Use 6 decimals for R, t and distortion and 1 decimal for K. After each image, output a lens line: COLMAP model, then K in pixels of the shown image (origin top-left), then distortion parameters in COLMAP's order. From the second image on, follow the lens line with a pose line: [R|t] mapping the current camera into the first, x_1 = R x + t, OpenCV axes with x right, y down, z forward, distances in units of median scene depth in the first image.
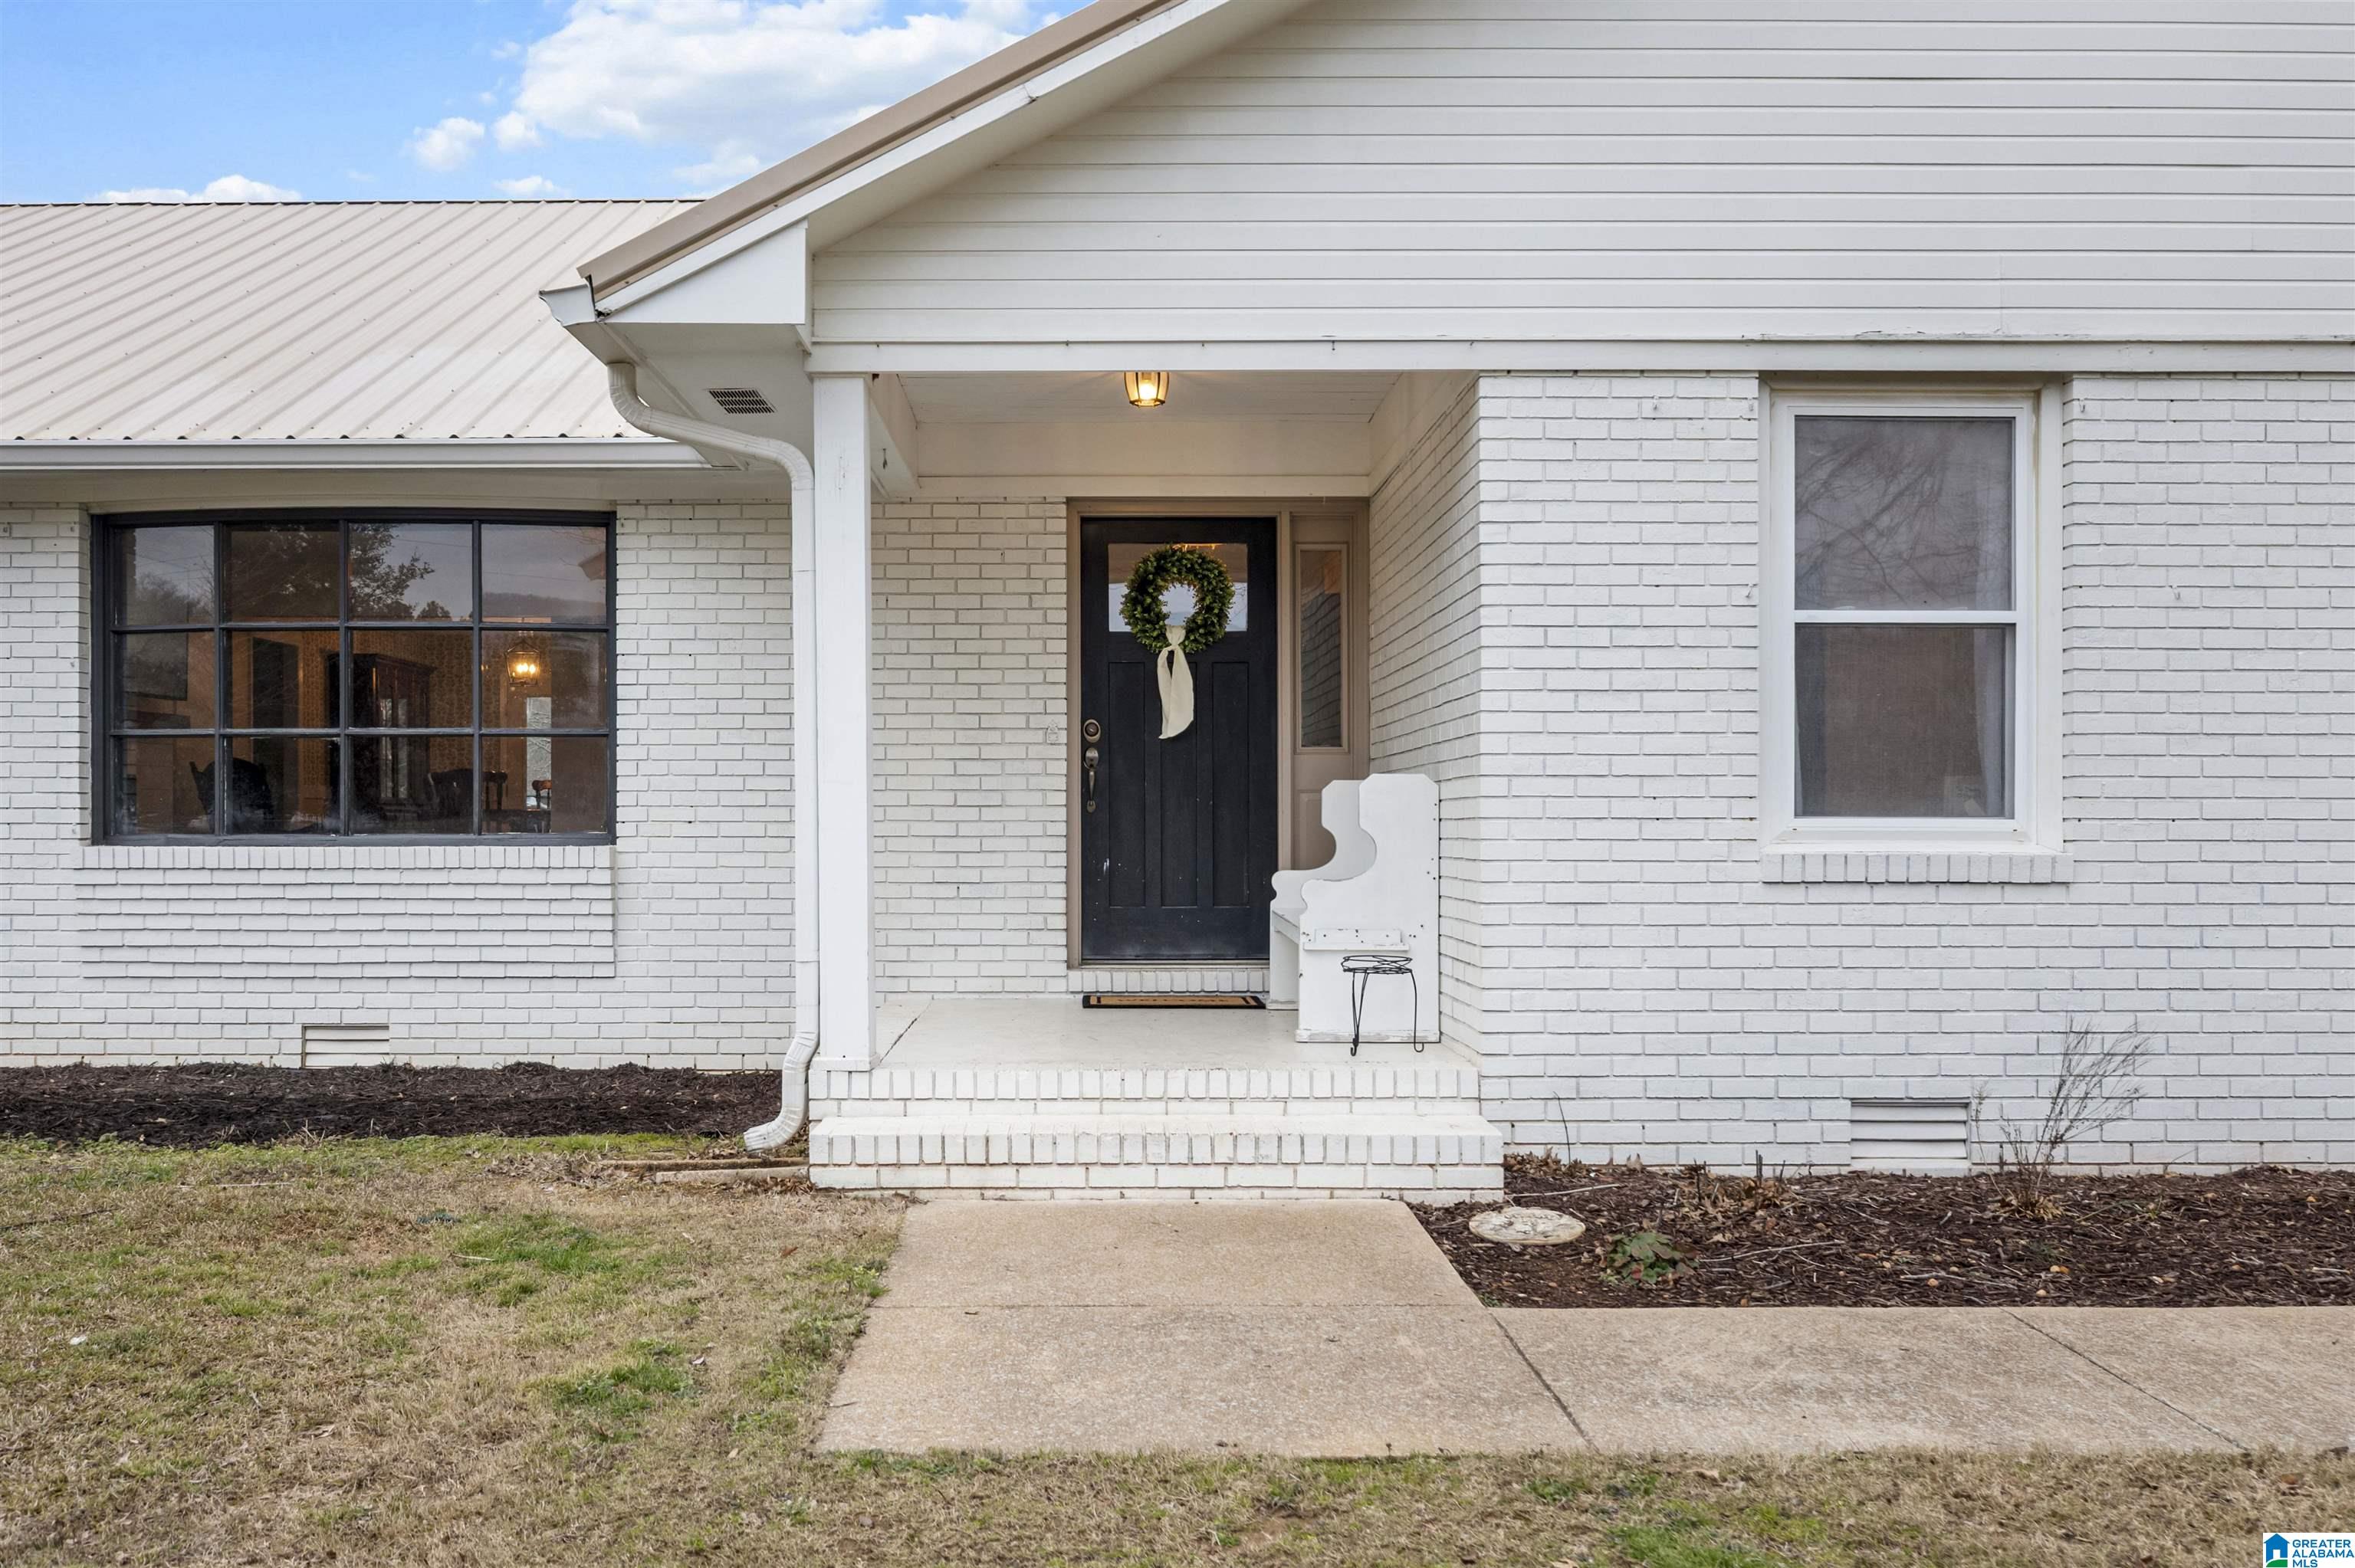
lens RADIAL K [[1947.2, 0, 1173.7], [0, 1947.2, 790.8], [0, 0, 1]] dist [-0.005813, 0.002416]
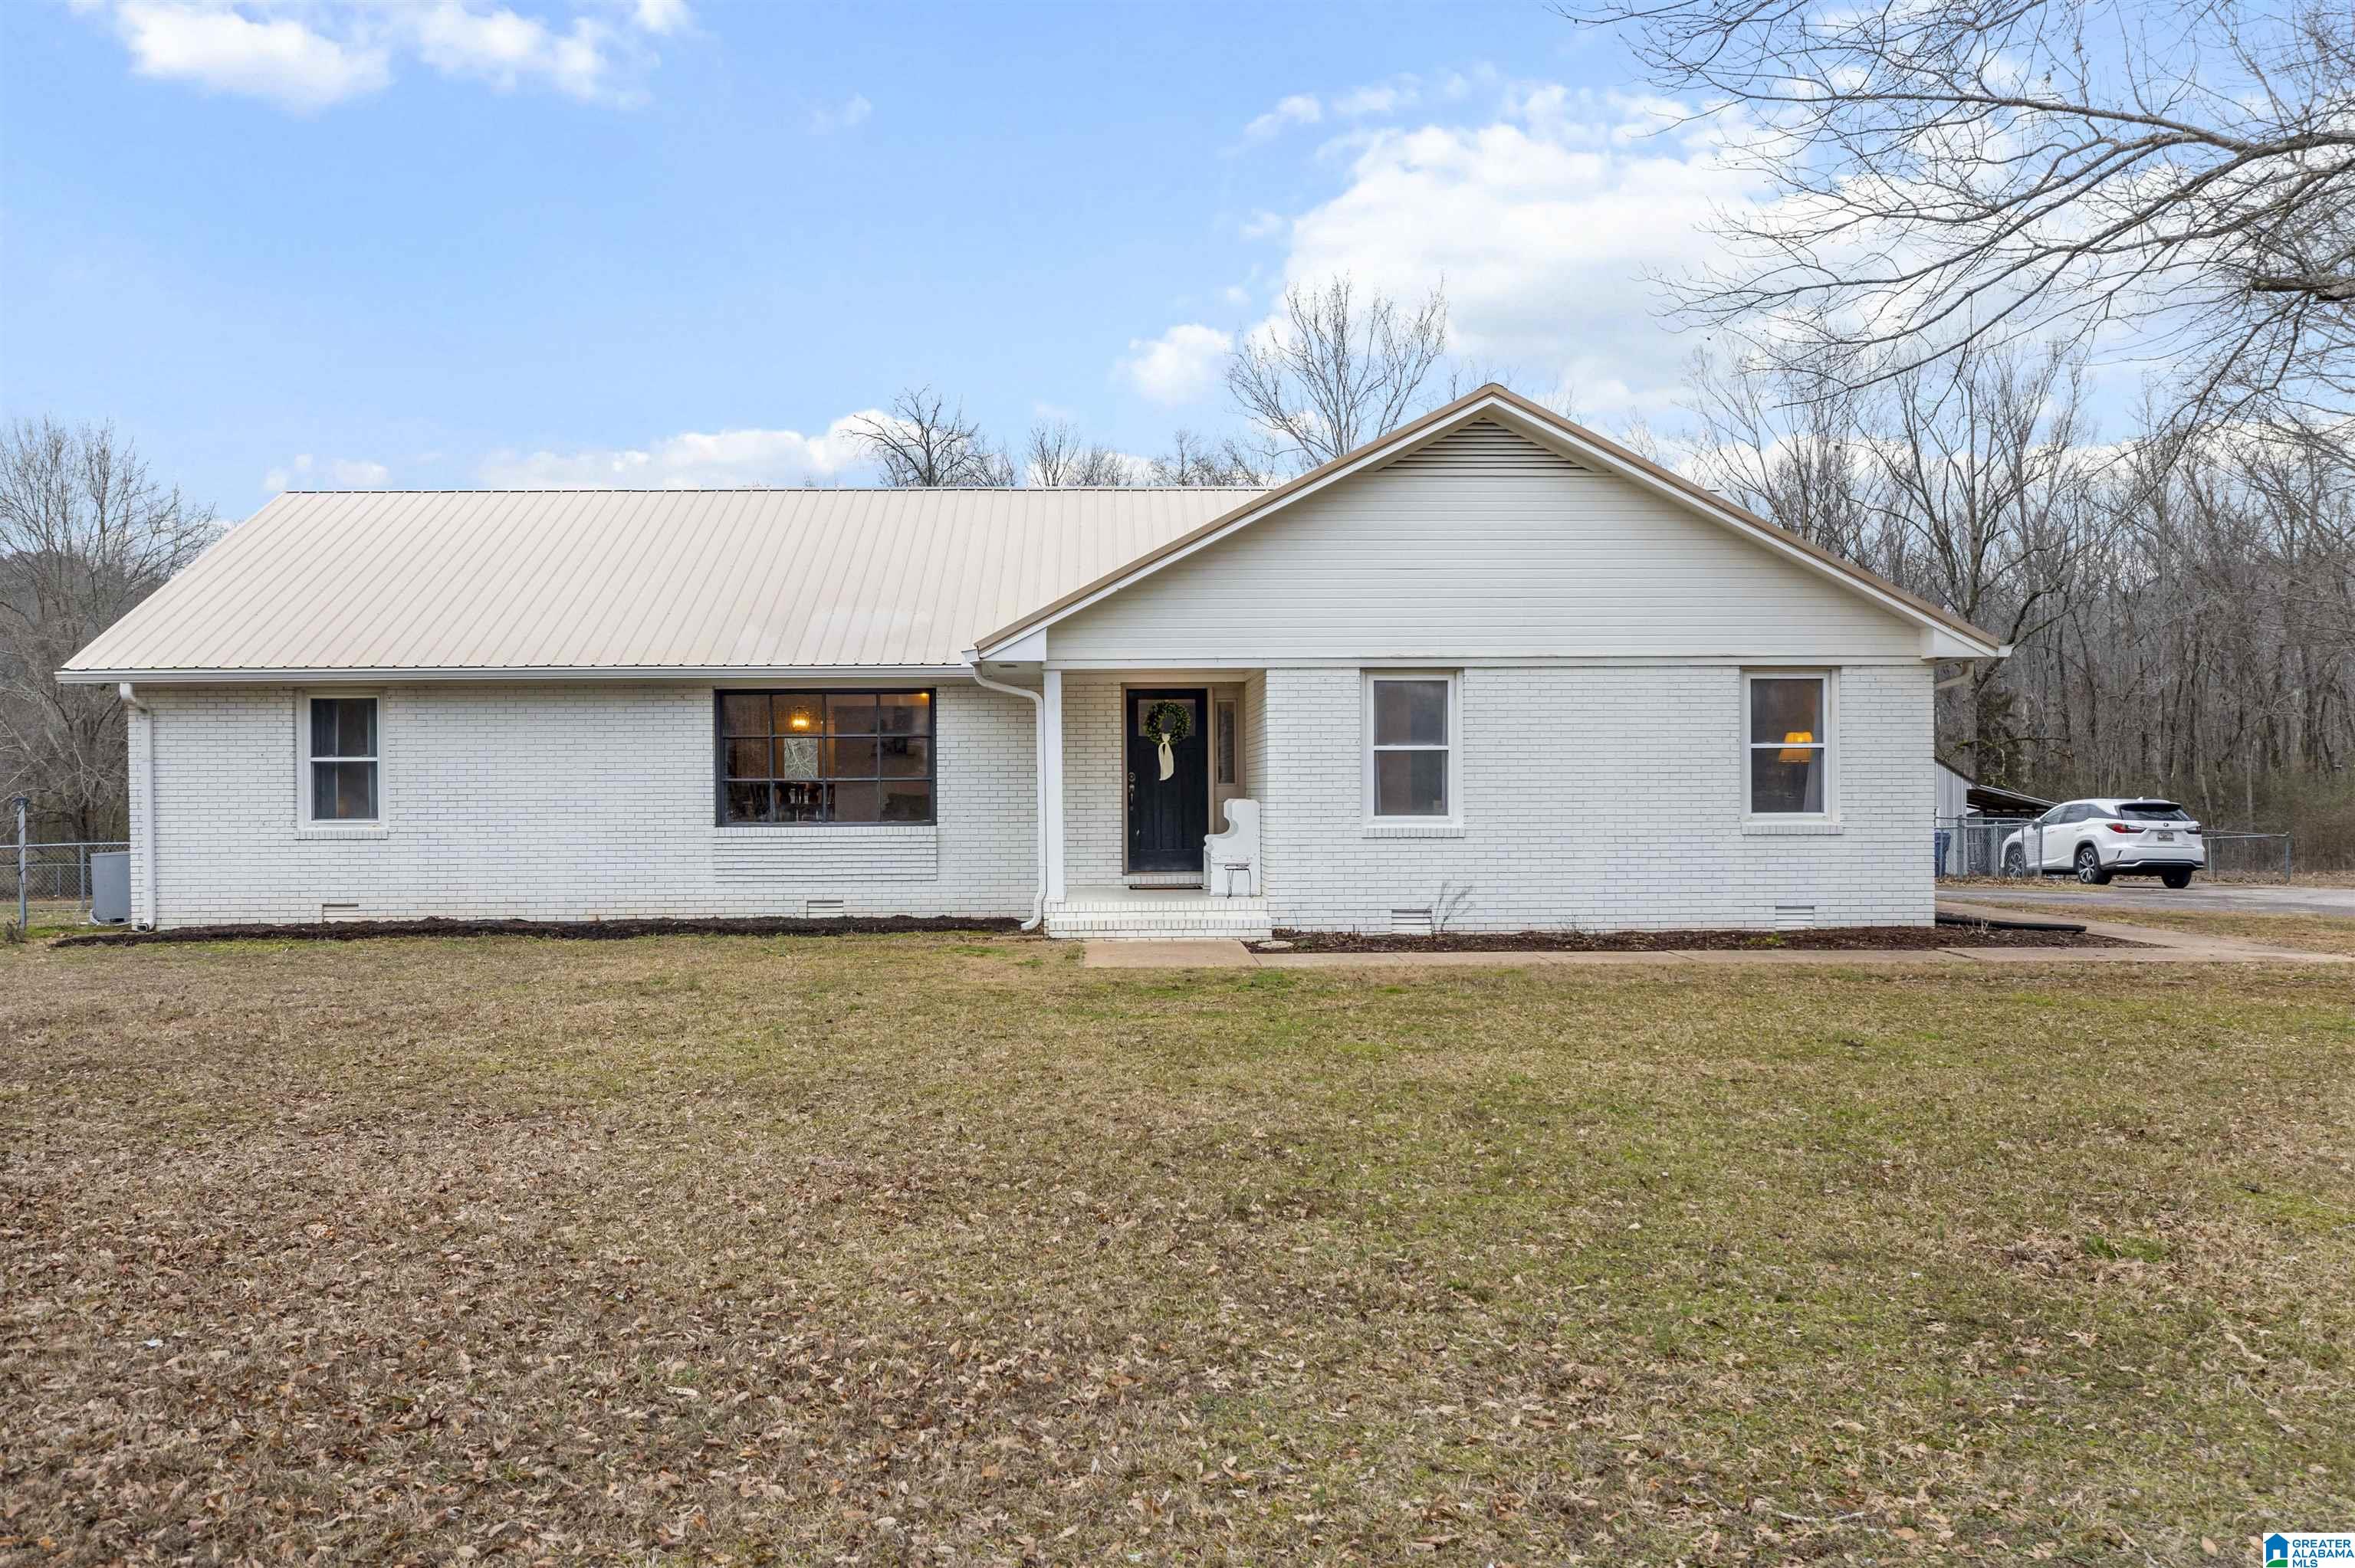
lens RADIAL K [[1423.4, 0, 1175.3], [0, 1423.4, 780.4], [0, 0, 1]] dist [-0.006924, -0.000765]
pose [[0.999957, -0.005929, 0.007126, -0.000054], [0.005907, 0.999978, 0.003068, -0.044111], [-0.007144, -0.003026, 0.999970, -1.056089]]
